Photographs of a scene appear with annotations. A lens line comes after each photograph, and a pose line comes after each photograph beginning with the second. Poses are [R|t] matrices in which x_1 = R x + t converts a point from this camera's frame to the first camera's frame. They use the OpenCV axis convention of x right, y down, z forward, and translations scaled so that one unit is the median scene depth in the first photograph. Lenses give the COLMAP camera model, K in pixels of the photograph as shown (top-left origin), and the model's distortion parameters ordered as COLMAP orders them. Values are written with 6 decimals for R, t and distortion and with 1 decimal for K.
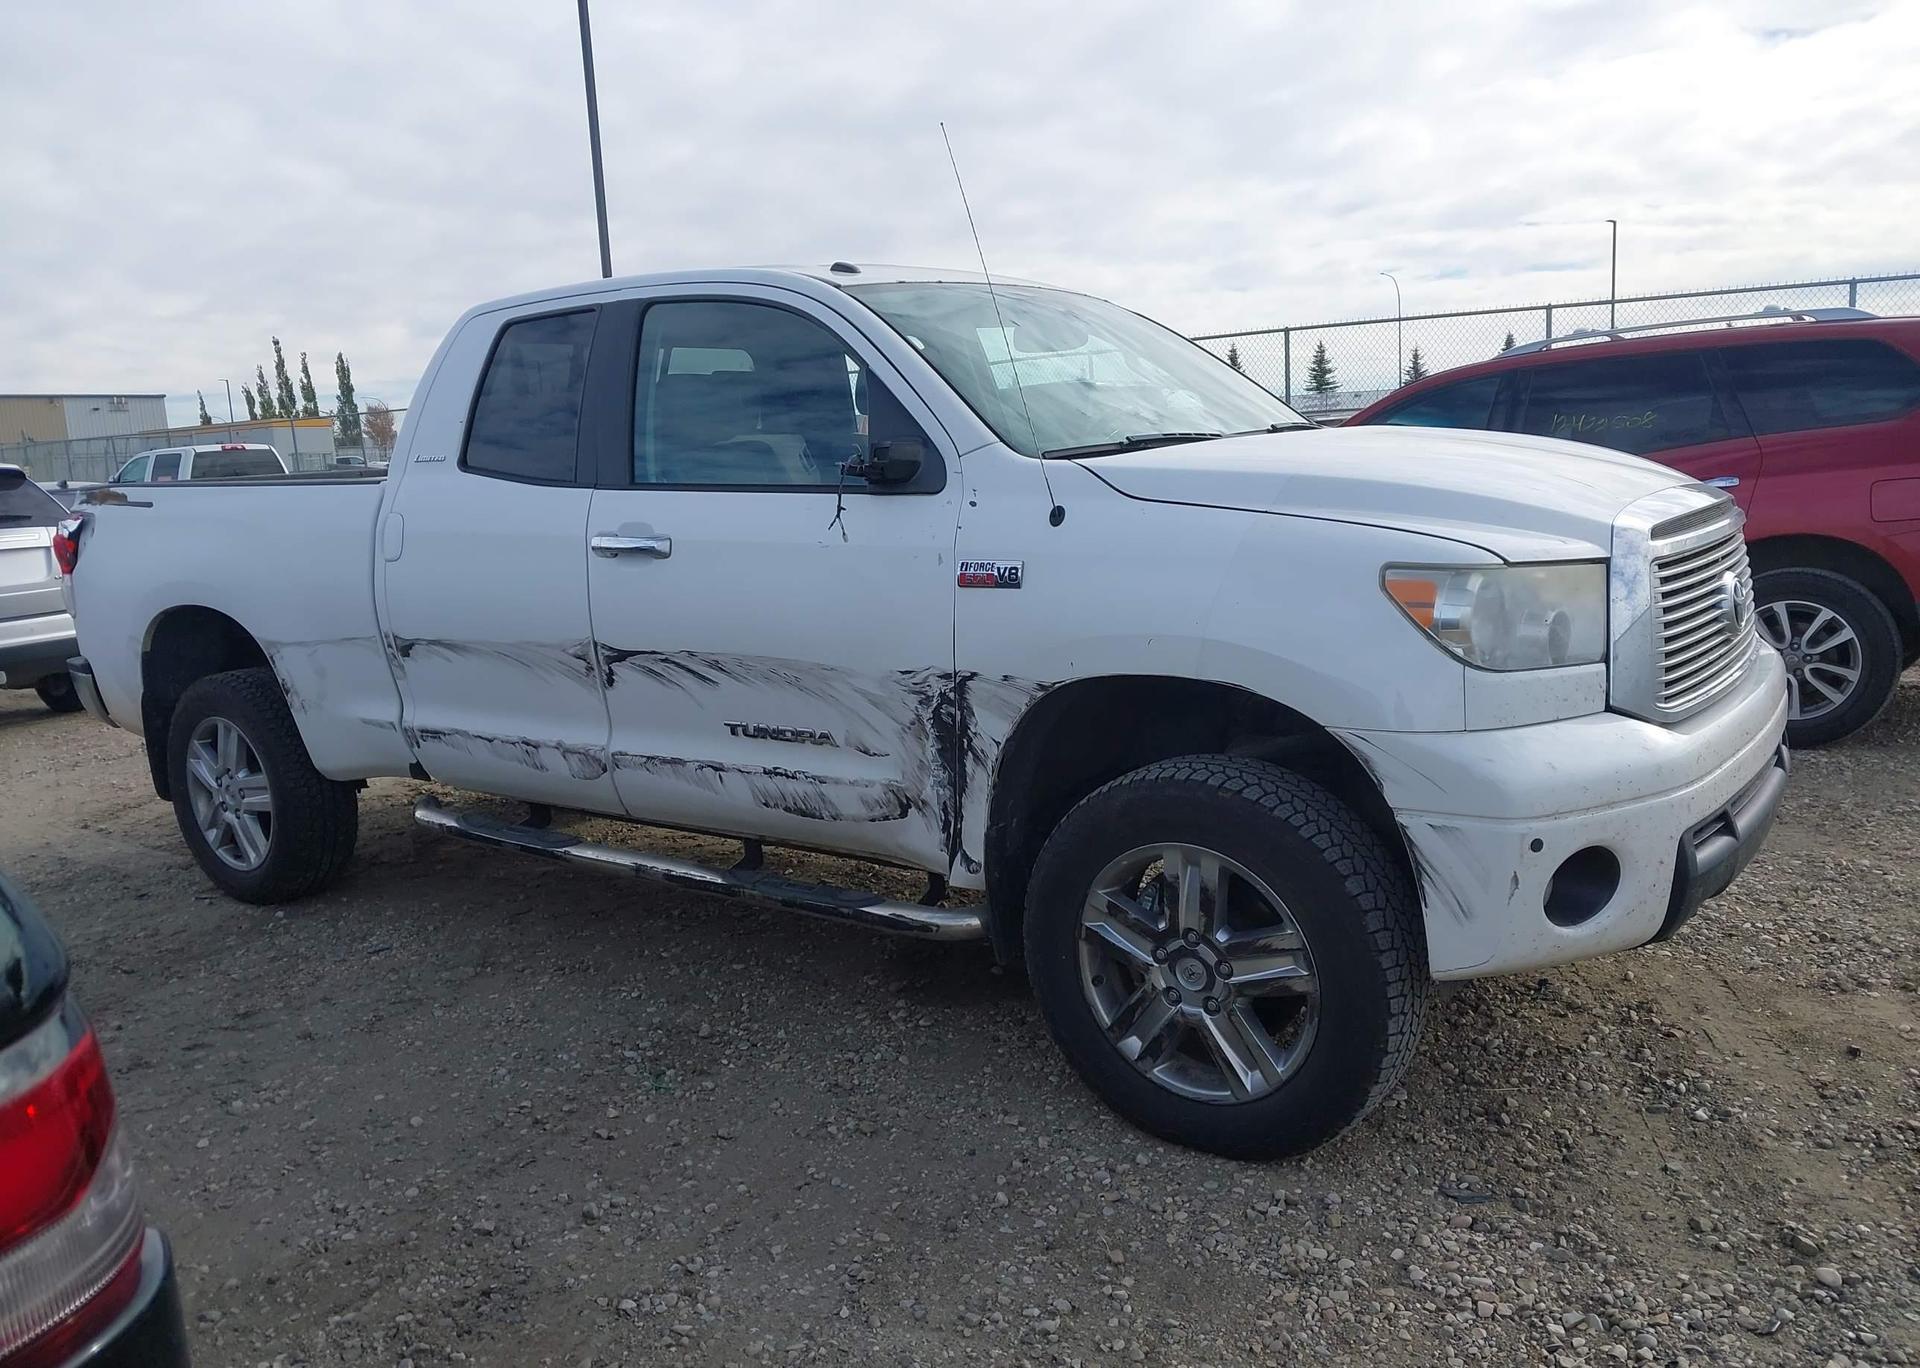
lens RADIAL K [[1561.2, 0, 946.1], [0, 1561.2, 688.8], [0, 0, 1]] dist [0.011718, -0.004342]
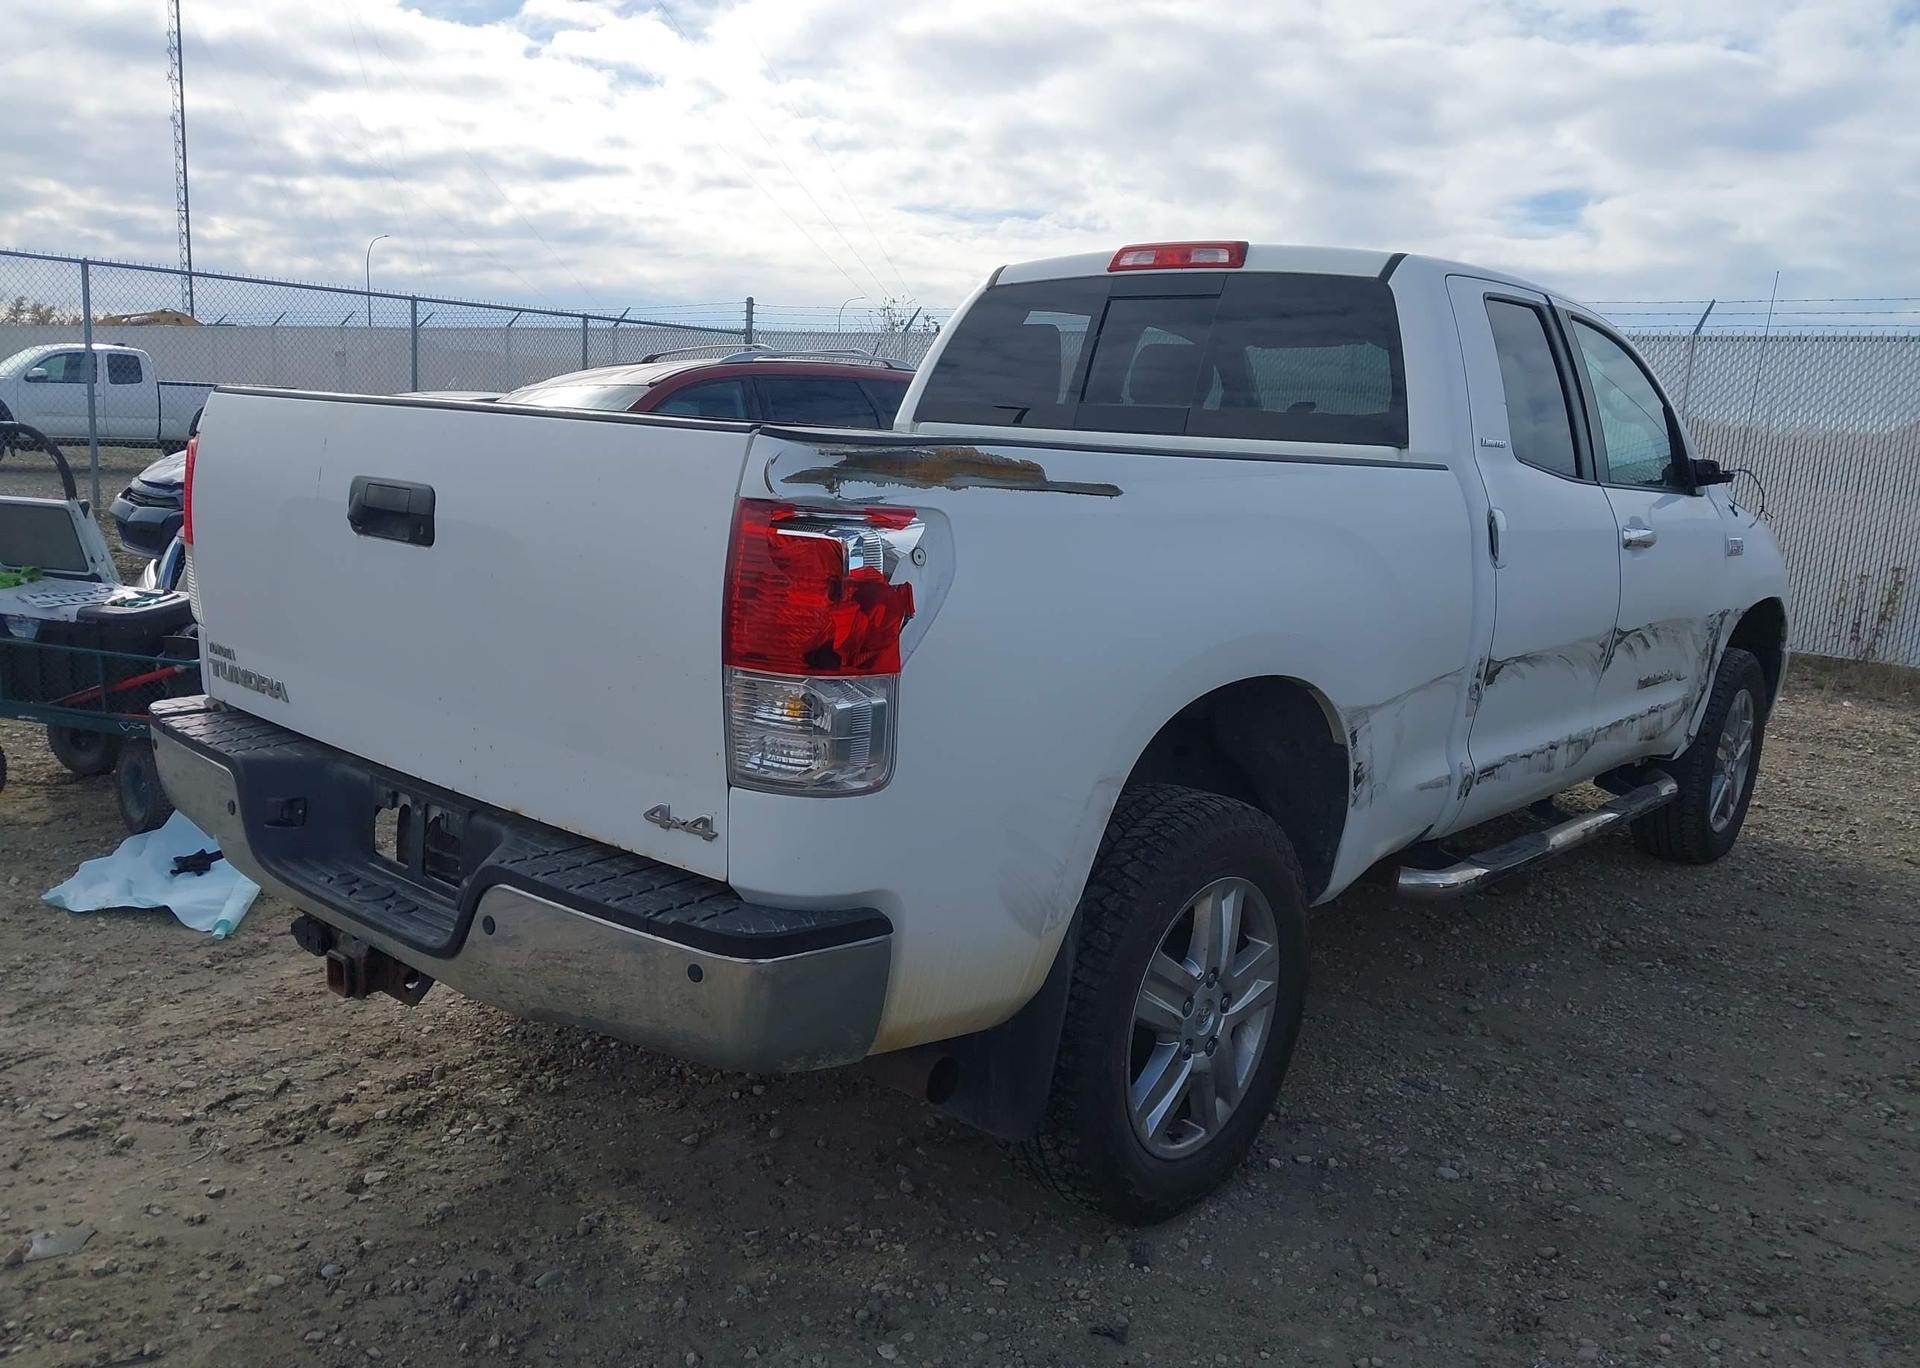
lens RADIAL K [[1542.6, 0, 926.9], [0, 1542.6, 689.1], [0, 0, 1]] dist [0.006467, -0.002694]
pose [[0.071731, -0.117555, 0.990472, -1.645699], [0.106224, 0.988283, 0.109602, -0.194174], [-0.991752, 0.097350, 0.083378, 1.730288]]
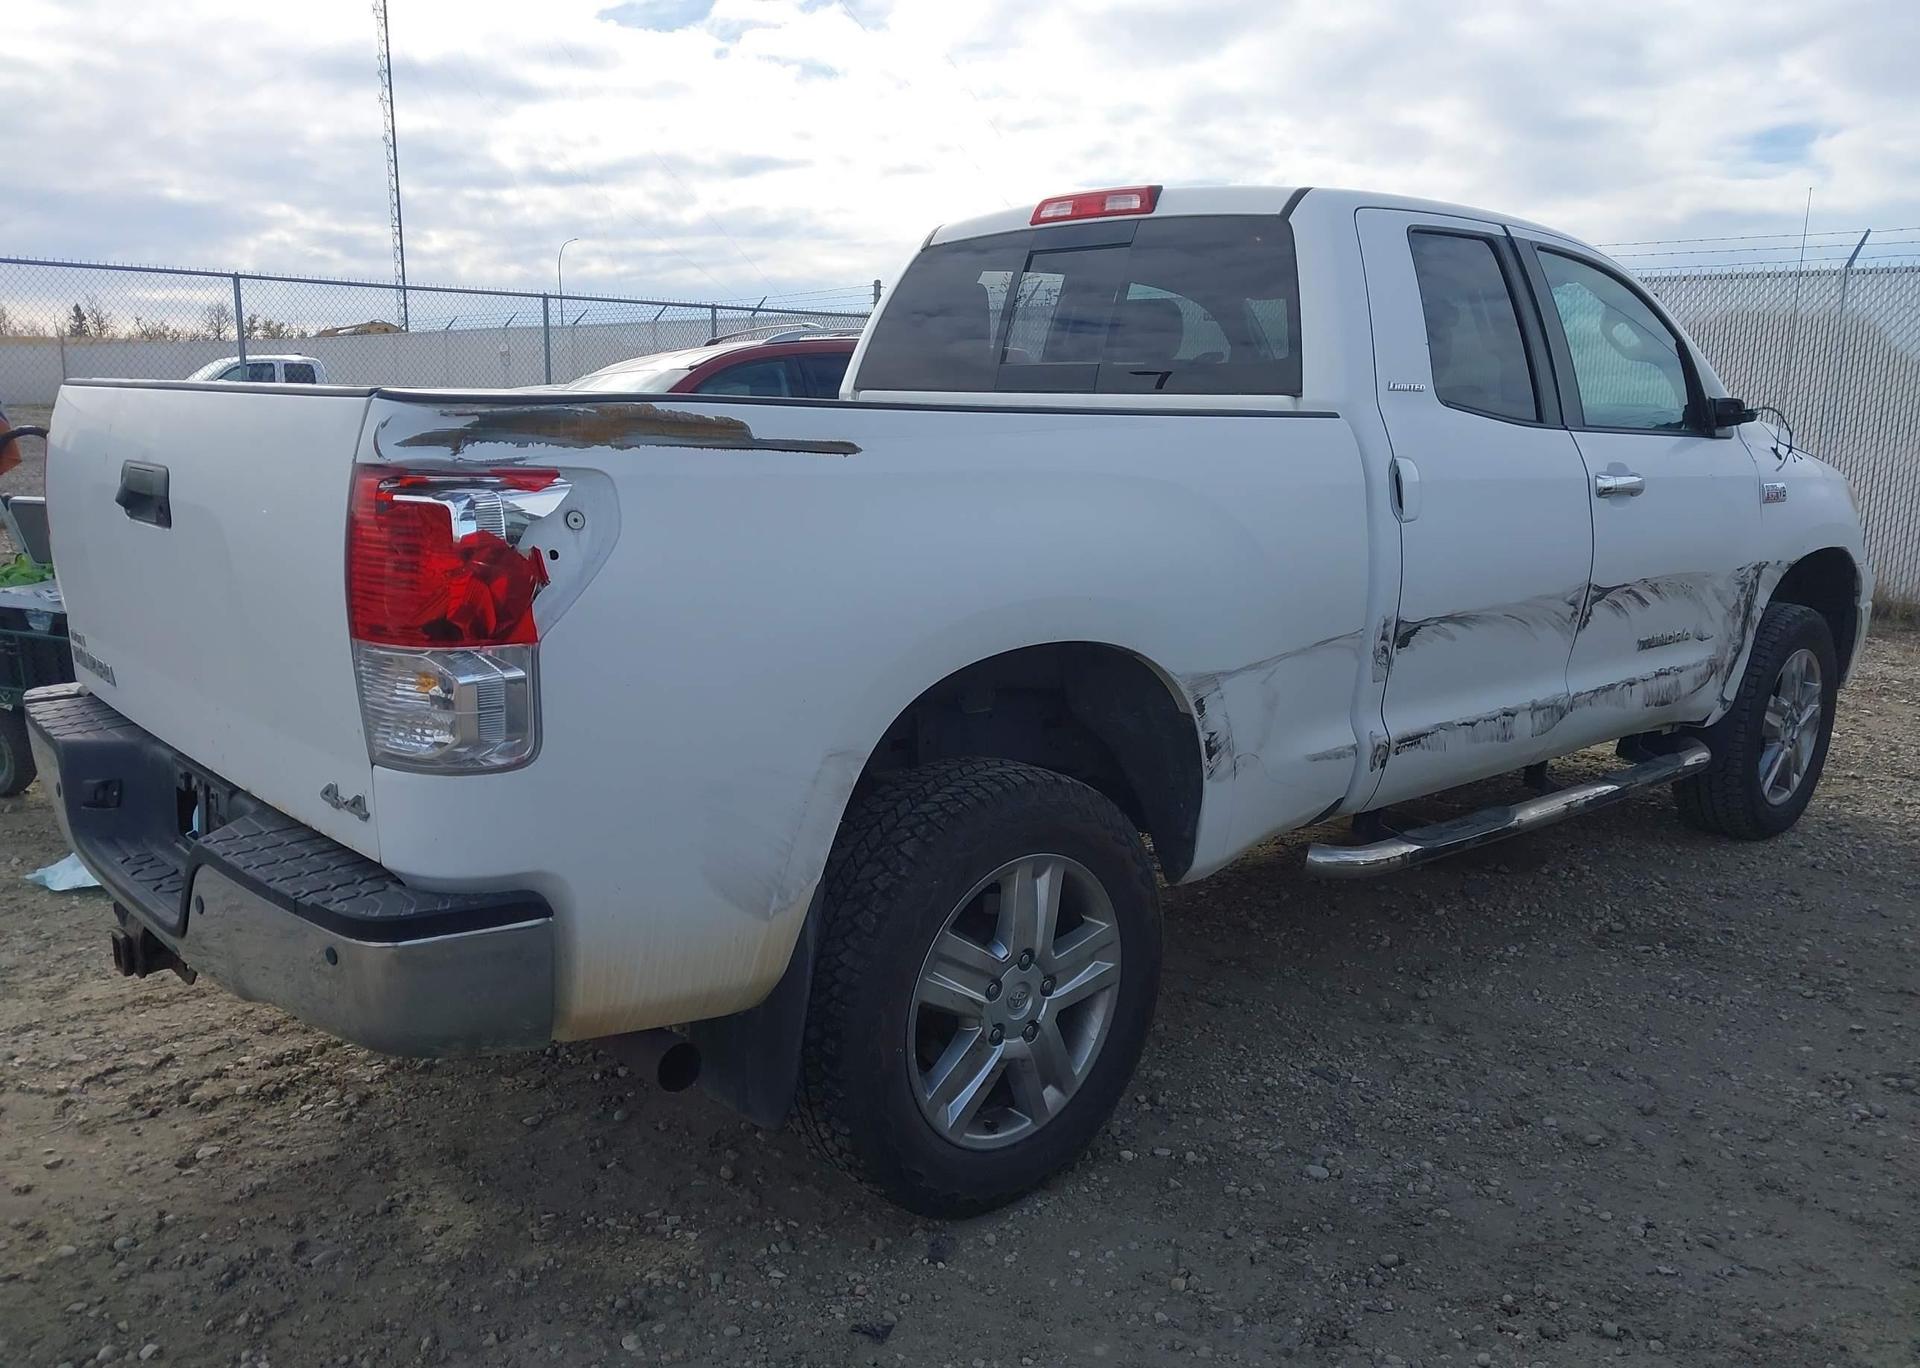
lens RADIAL K [[1529.6, 0, 934.7], [0, 1529.6, 692.8], [0, 0, 1]] dist [0.016525, -0.011371]
pose [[0.192002, -0.134651, 0.972113, -1.574772], [0.136174, 0.984616, 0.109488, -0.156714], [-0.971901, 0.111355, 0.207384, 1.510818]]
